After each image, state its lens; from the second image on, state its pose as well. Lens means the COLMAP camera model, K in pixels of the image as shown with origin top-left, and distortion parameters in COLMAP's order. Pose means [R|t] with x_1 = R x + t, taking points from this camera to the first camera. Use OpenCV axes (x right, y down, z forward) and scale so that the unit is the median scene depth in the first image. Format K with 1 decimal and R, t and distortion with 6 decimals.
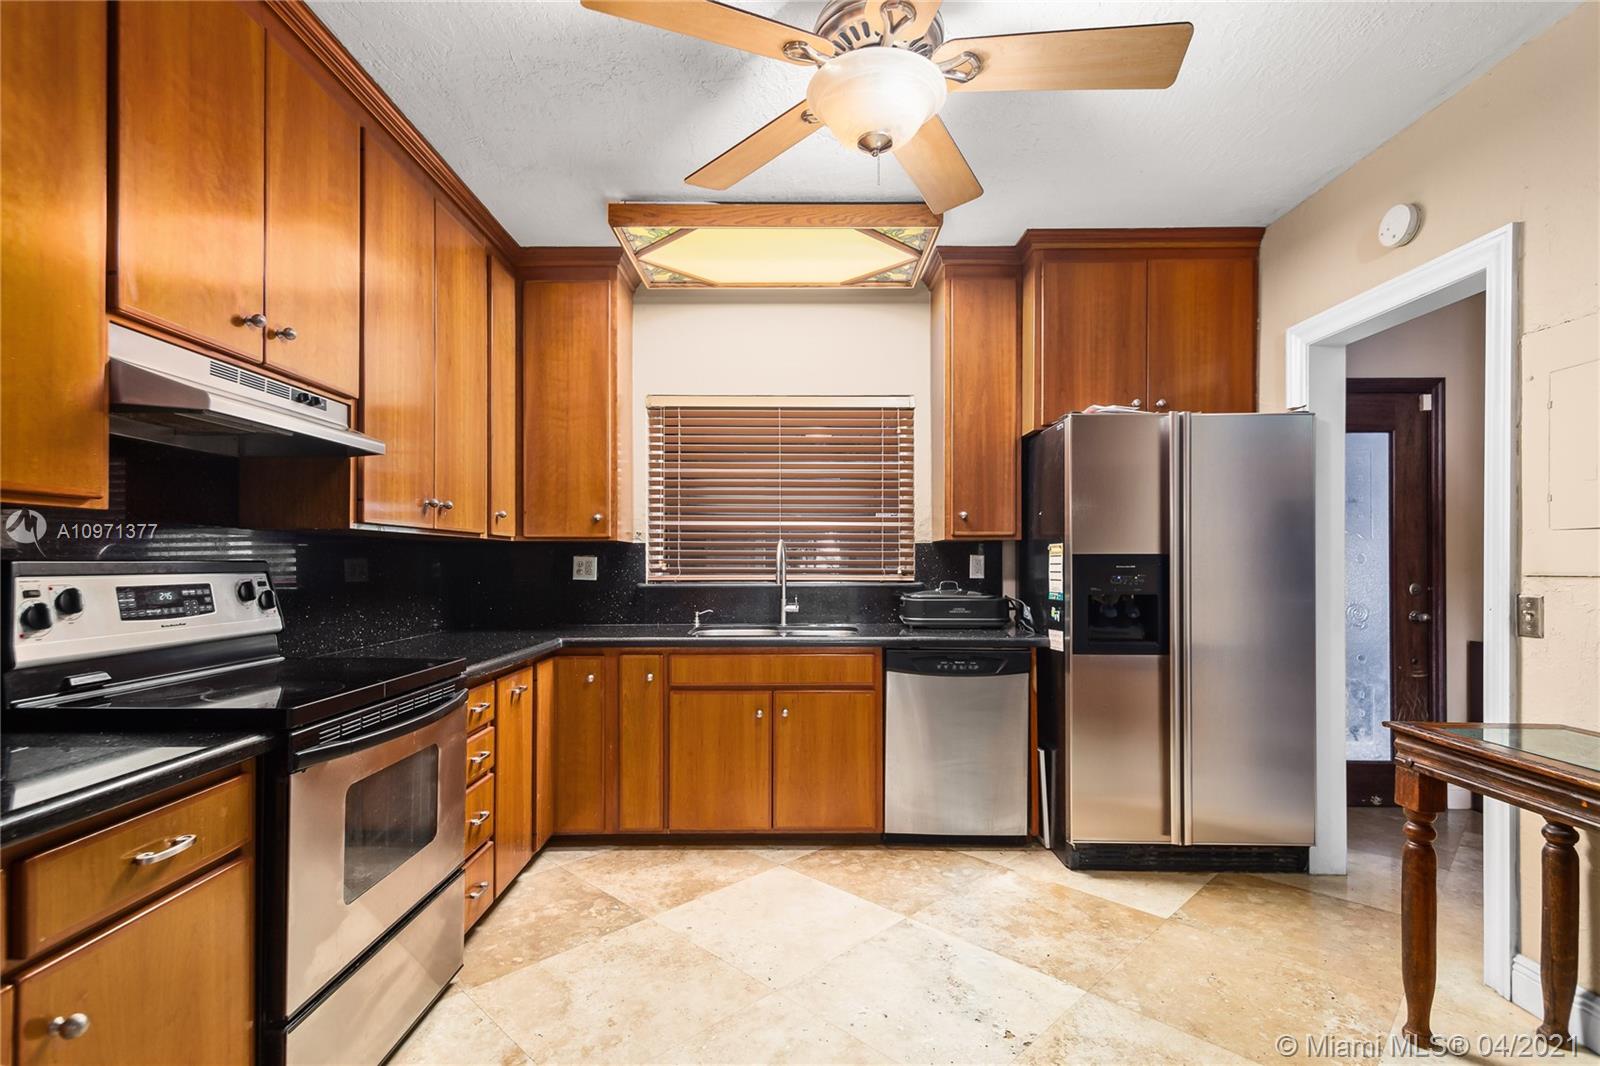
lens RADIAL K [[776.5, 0, 788.3], [0, 776.5, 562.9], [0, 0, 1]] dist [0.007808, -0.001838]
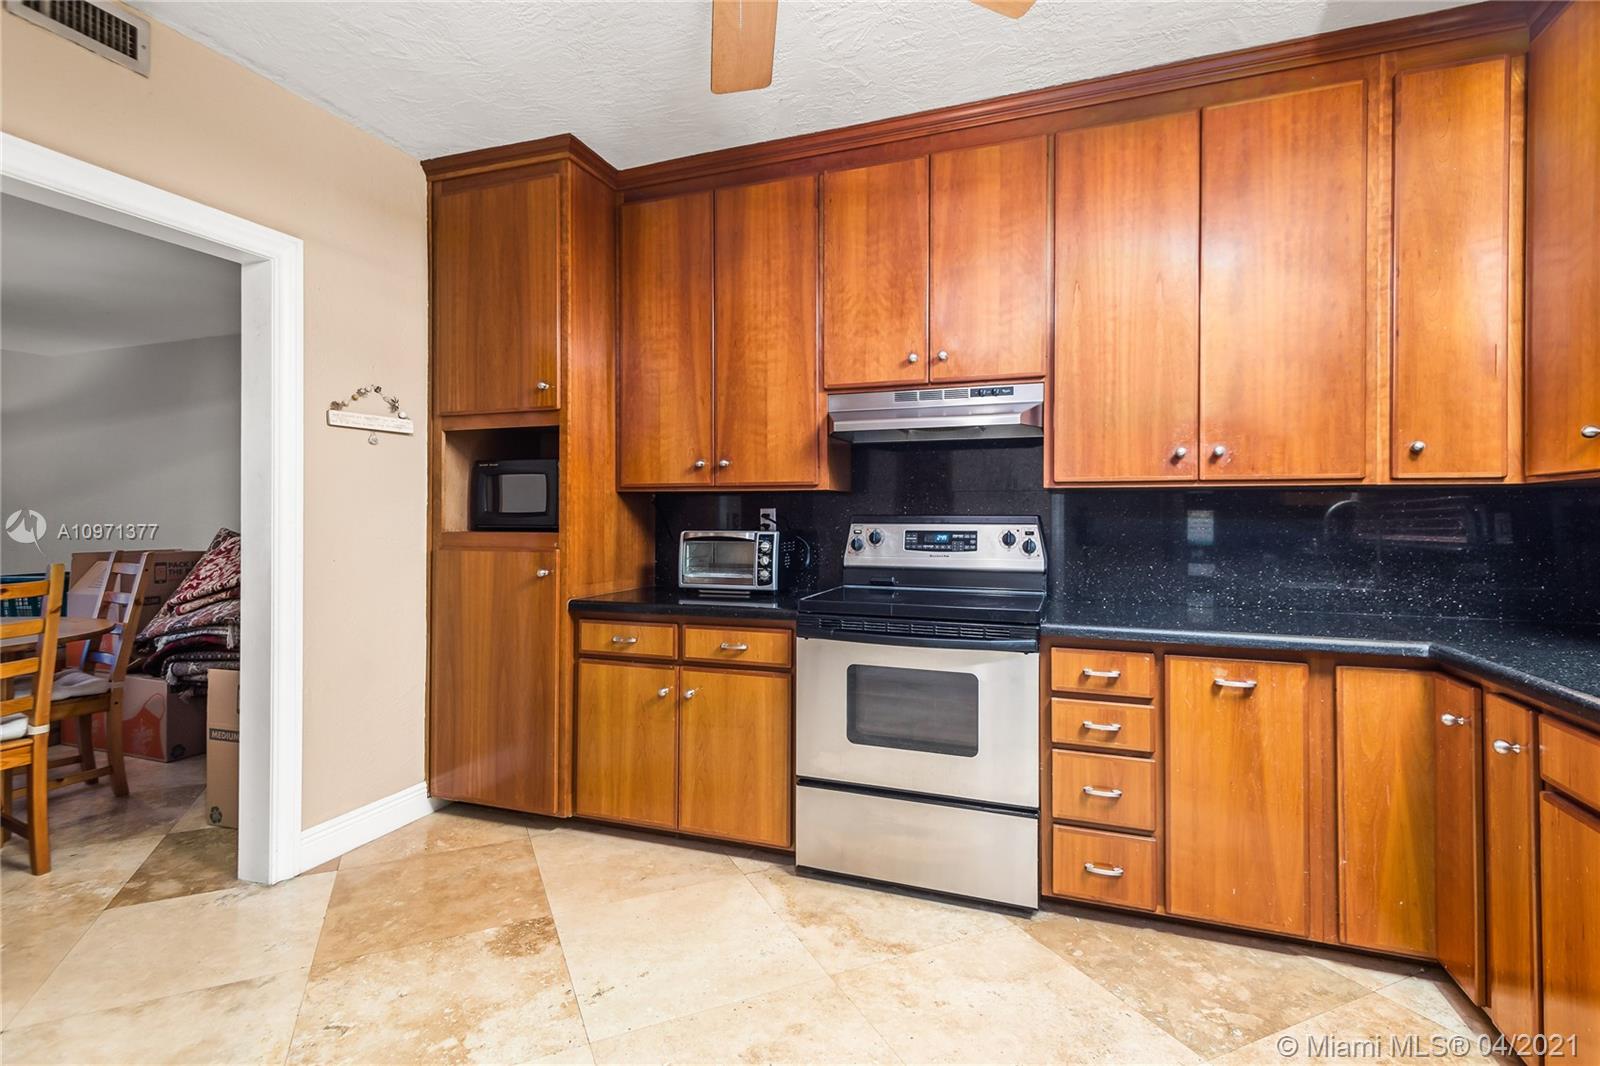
lens RADIAL K [[776.5, 0, 774.2], [0, 776.5, 508.8], [0, 0, 1]] dist [0.007808, -0.001838]
pose [[-0.371892, -0.000243, -0.928276, 0.667804], [0.002934, 0.999995, -0.001438, -0.012653], [0.928271, -0.003258, -0.371889, 1.063862]]
